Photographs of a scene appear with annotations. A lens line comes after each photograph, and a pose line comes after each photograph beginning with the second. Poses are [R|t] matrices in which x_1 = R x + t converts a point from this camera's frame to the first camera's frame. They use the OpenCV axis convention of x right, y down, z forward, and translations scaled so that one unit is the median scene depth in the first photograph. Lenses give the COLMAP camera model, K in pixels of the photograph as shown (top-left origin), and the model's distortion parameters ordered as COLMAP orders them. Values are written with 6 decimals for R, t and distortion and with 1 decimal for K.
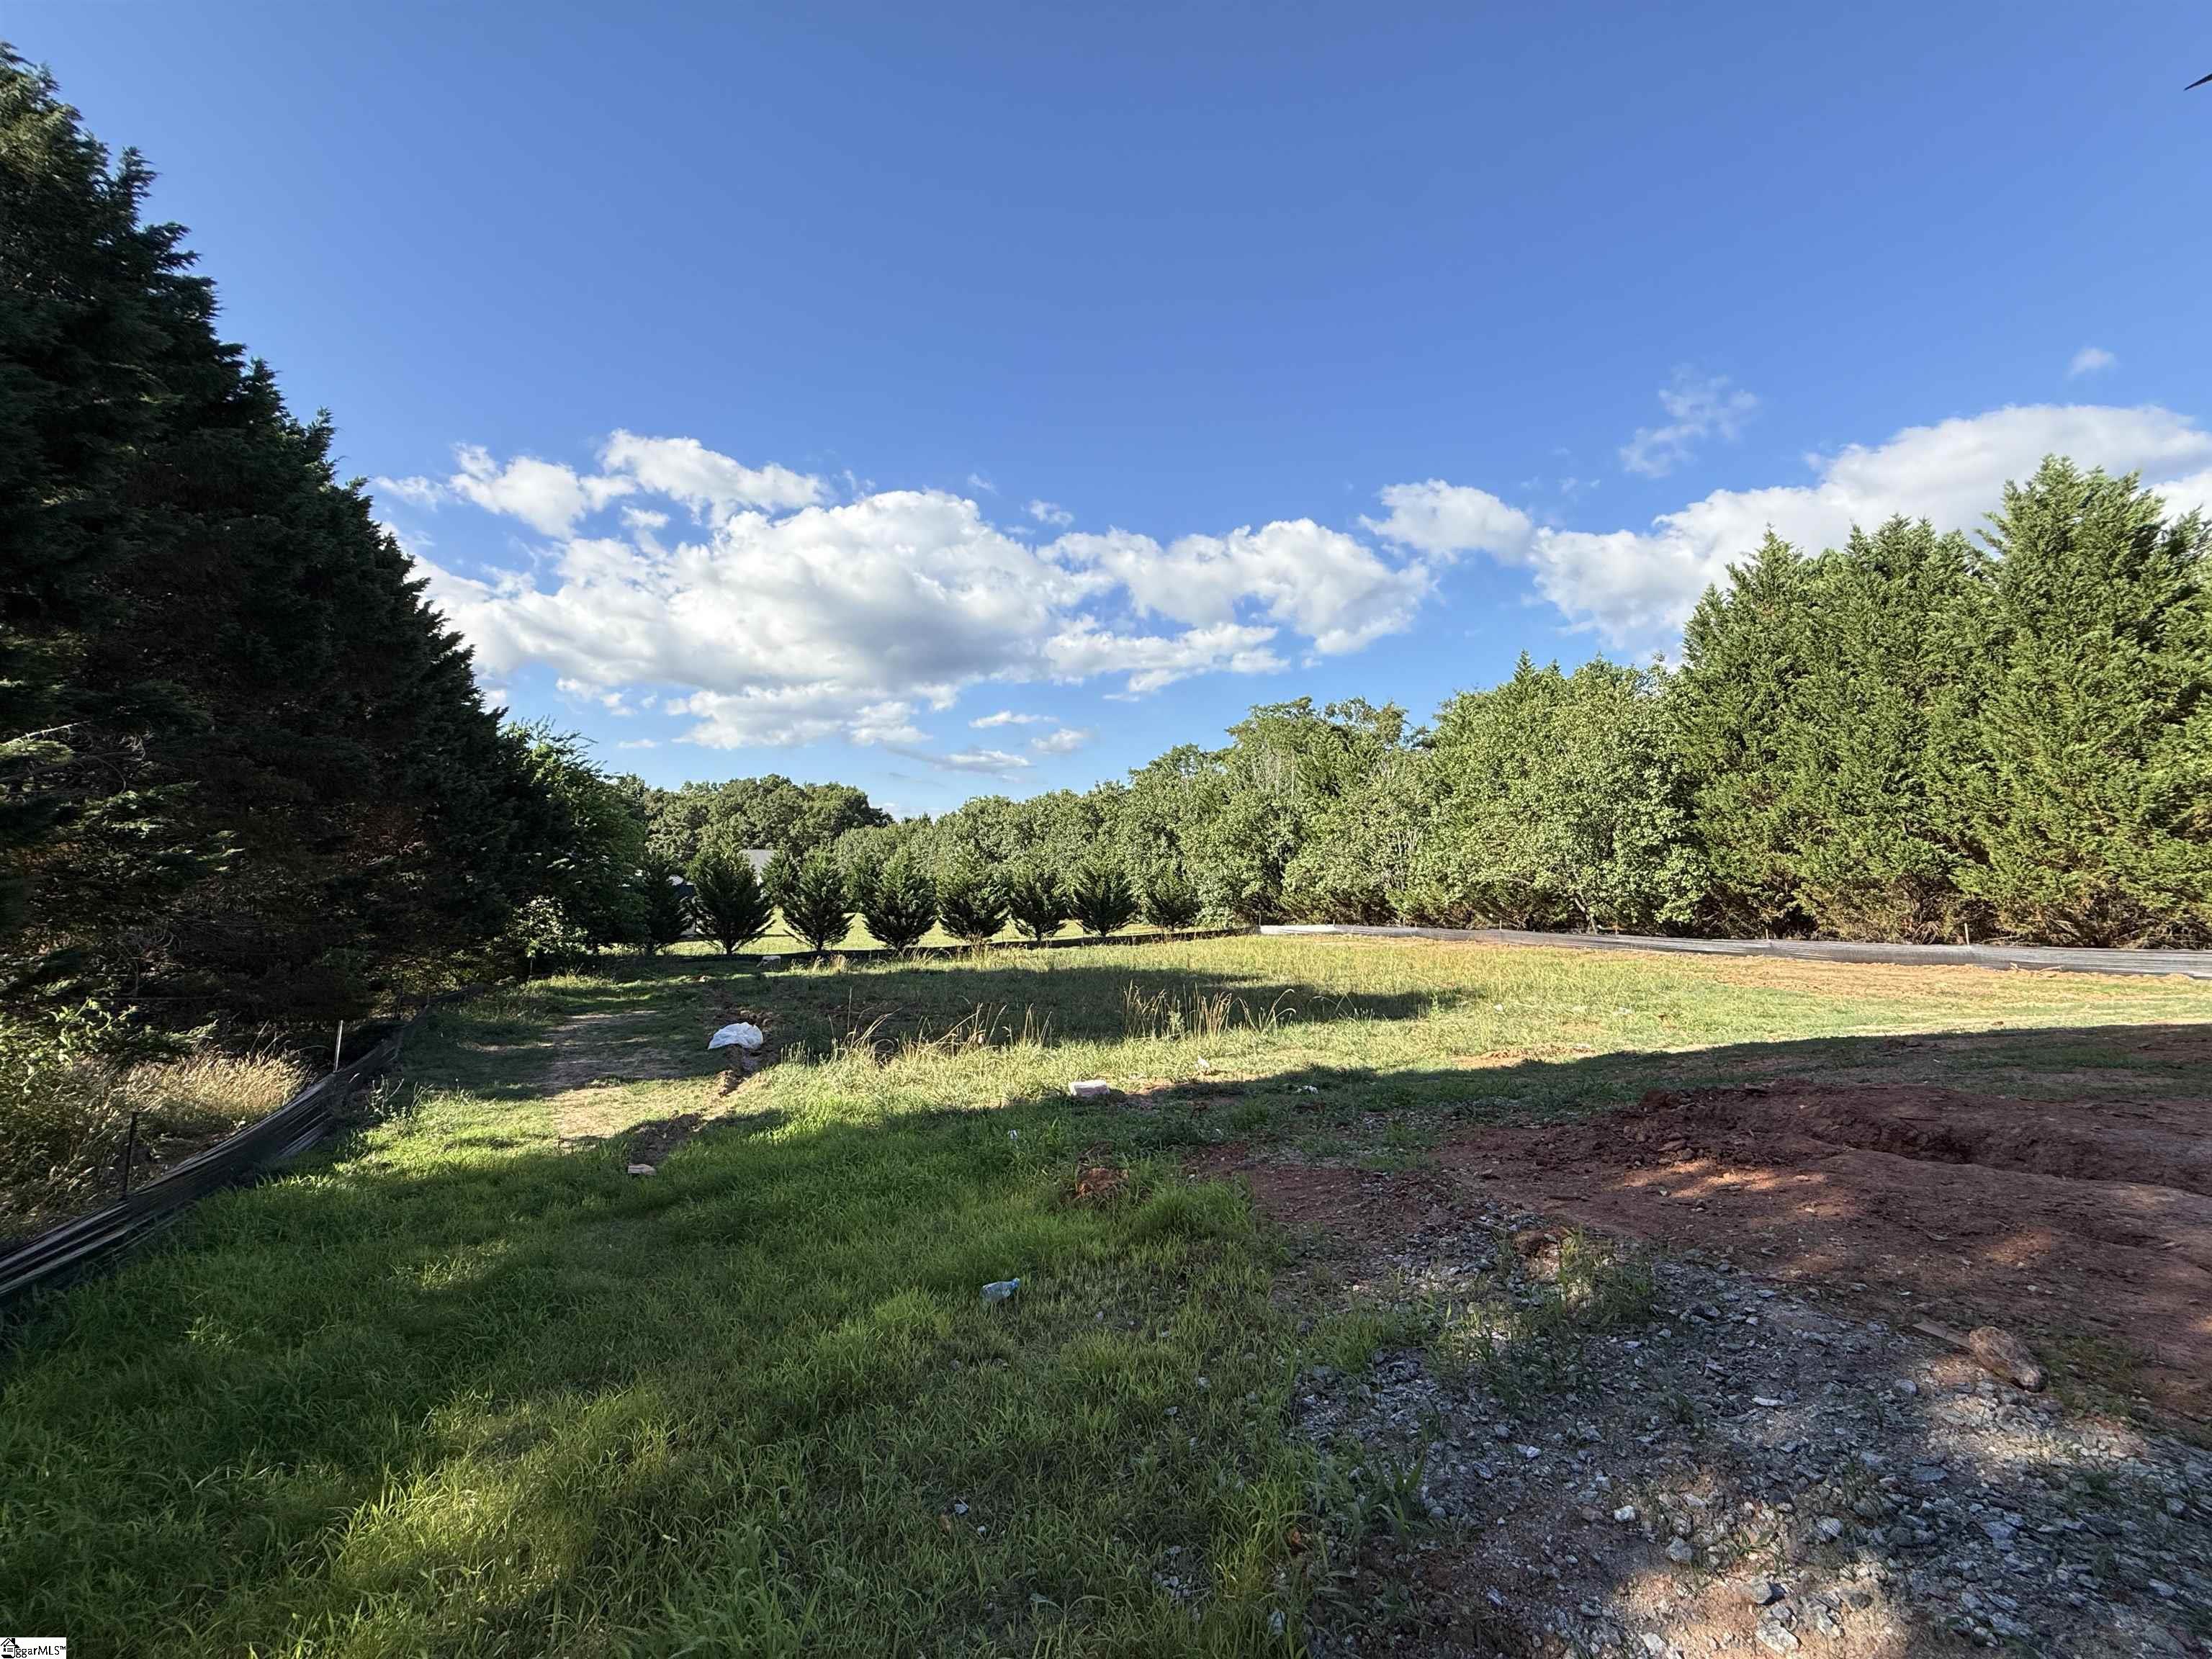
lens RADIAL K [[882.7, 0, 1097.7], [0, 882.7, 831.1], [0, 0, 1]] dist [-0.001543, -0.000240]
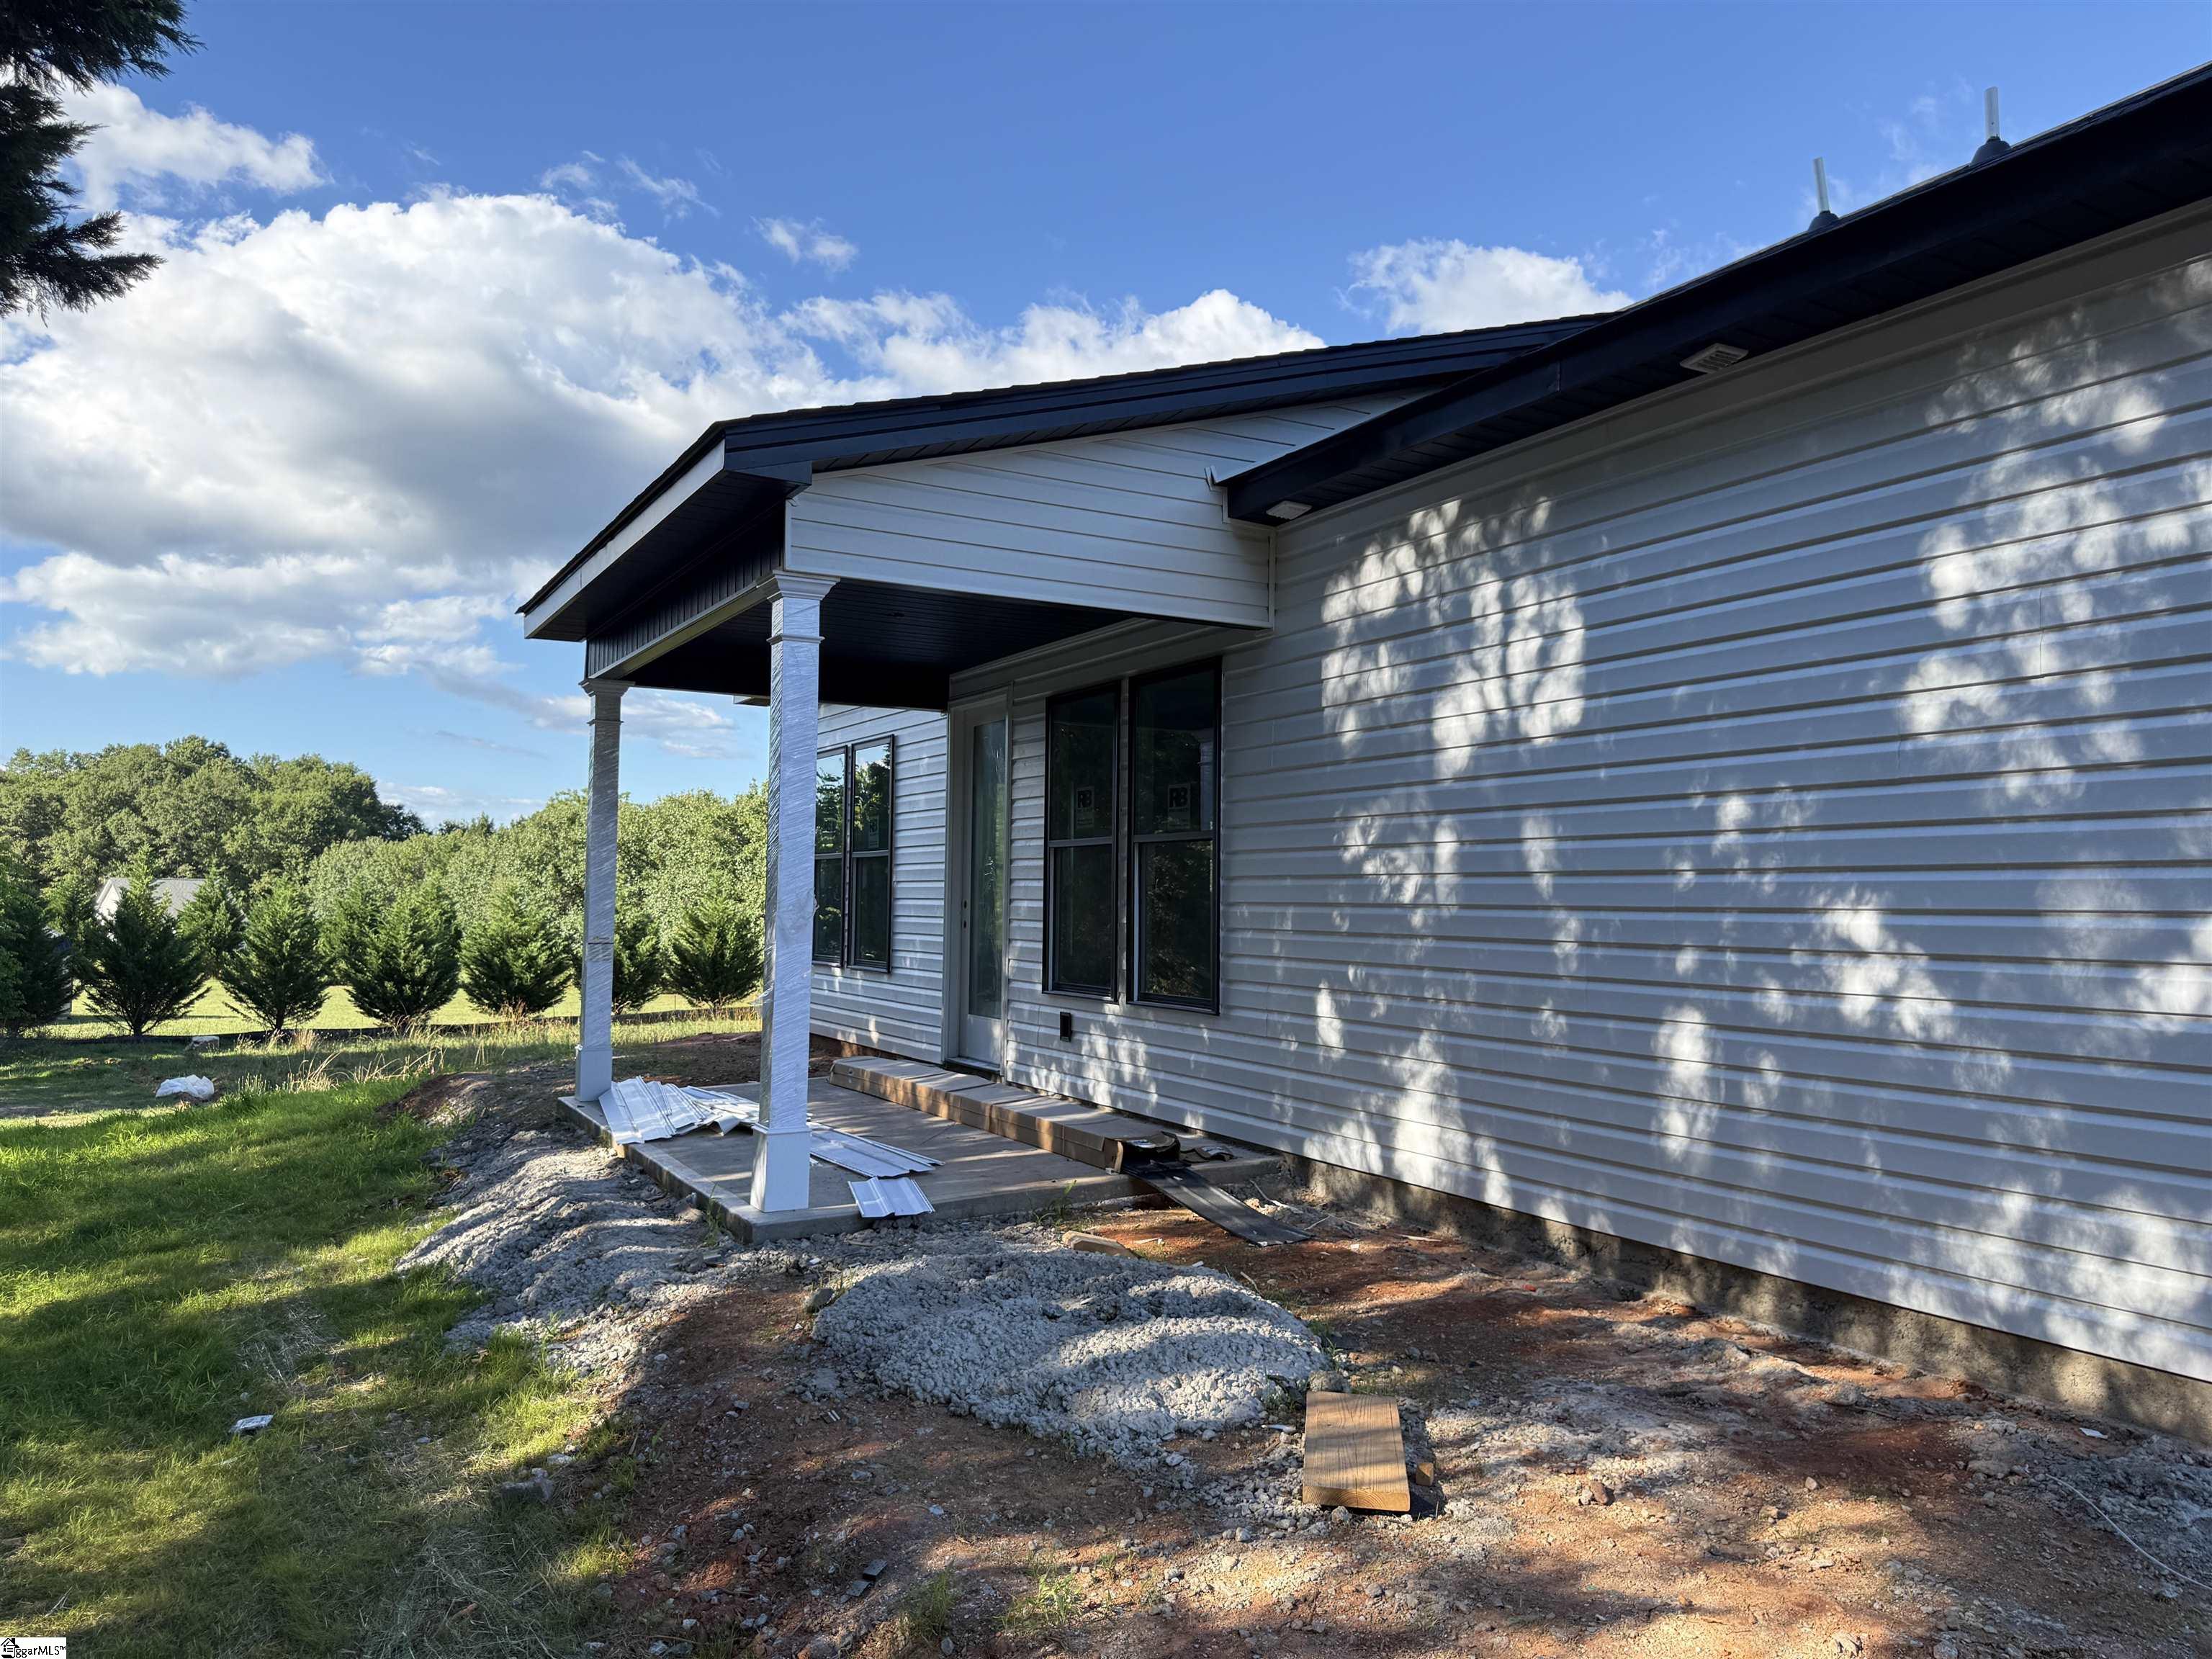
lens RADIAL K [[1525.3, 0, 1106.0], [0, 1525.3, 829.5], [0, 0, 1]] dist [-0.005322, -0.005914]
pose [[0.981856, 0.013725, 0.189131, 0.080847], [-0.011365, 0.999844, -0.013554, -0.012778], [-0.189287, 0.011159, 0.981858, -0.253647]]
